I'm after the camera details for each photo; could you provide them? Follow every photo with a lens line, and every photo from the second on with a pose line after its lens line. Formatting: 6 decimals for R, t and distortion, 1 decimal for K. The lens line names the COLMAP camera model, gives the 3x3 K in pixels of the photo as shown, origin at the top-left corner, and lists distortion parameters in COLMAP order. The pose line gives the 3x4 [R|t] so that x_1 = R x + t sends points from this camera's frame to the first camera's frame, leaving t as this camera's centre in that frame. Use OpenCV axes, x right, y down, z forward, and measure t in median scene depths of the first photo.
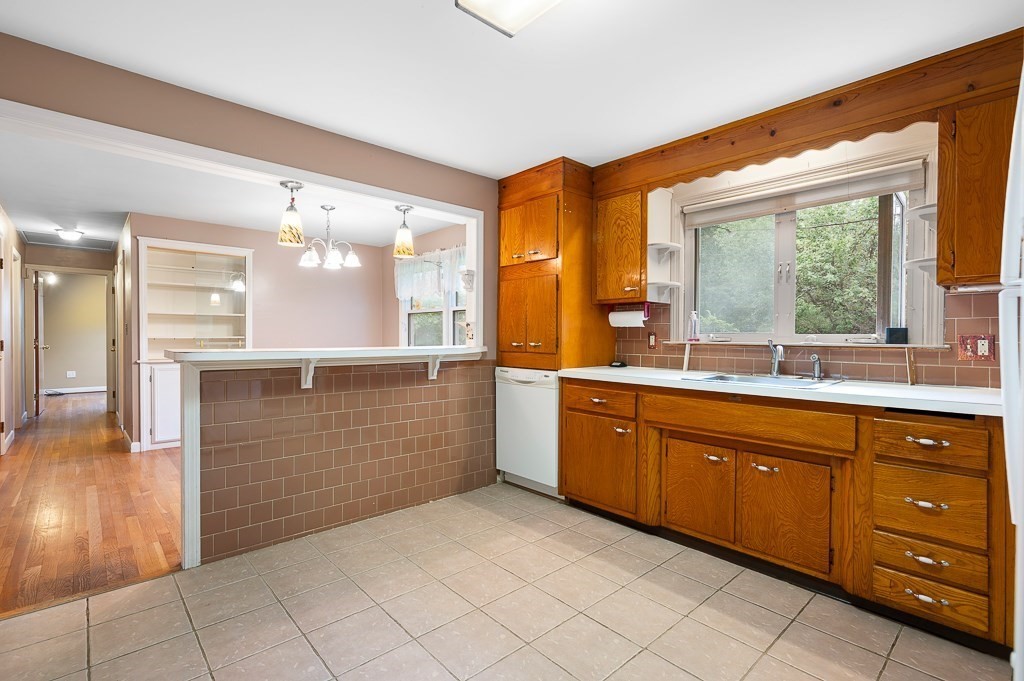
lens RADIAL K [[472.9, 0, 514.0], [0, 472.9, 338.5], [0, 0, 1]] dist [0.000888, -0.000150]
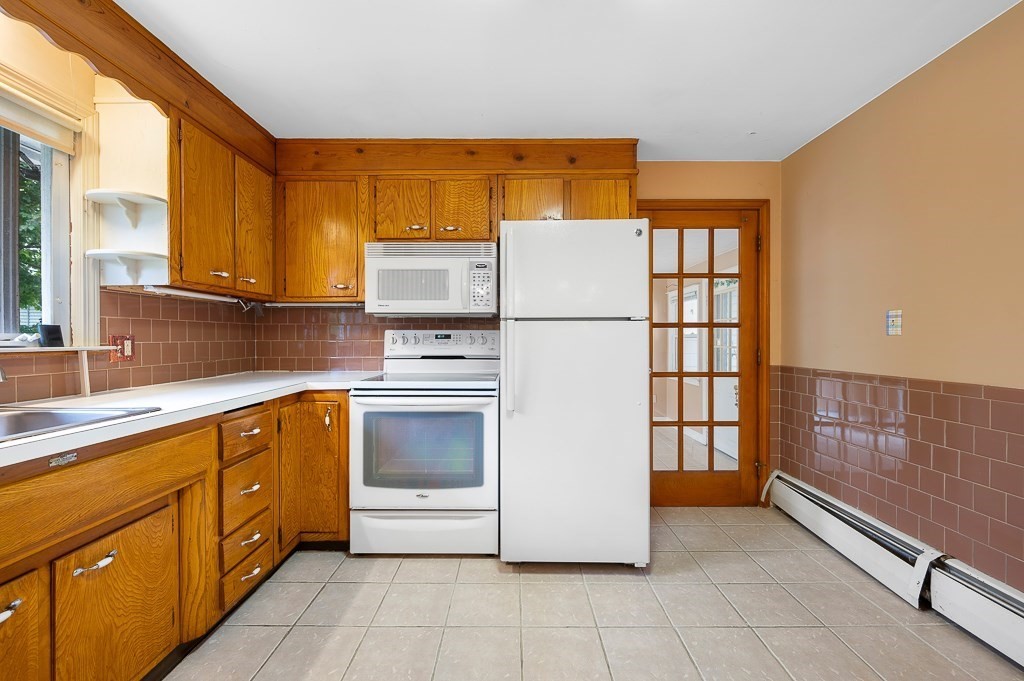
lens RADIAL K [[425.4, 0, 513.3], [0, 425.4, 338.9], [0, 0, 1]] dist [-0.001833, -0.000189]
pose [[-0.736719, -0.006373, 0.676169, -0.142956], [-0.000981, 0.999965, 0.008356, -0.005398], [-0.676198, 0.005493, -0.736699, 0.744132]]
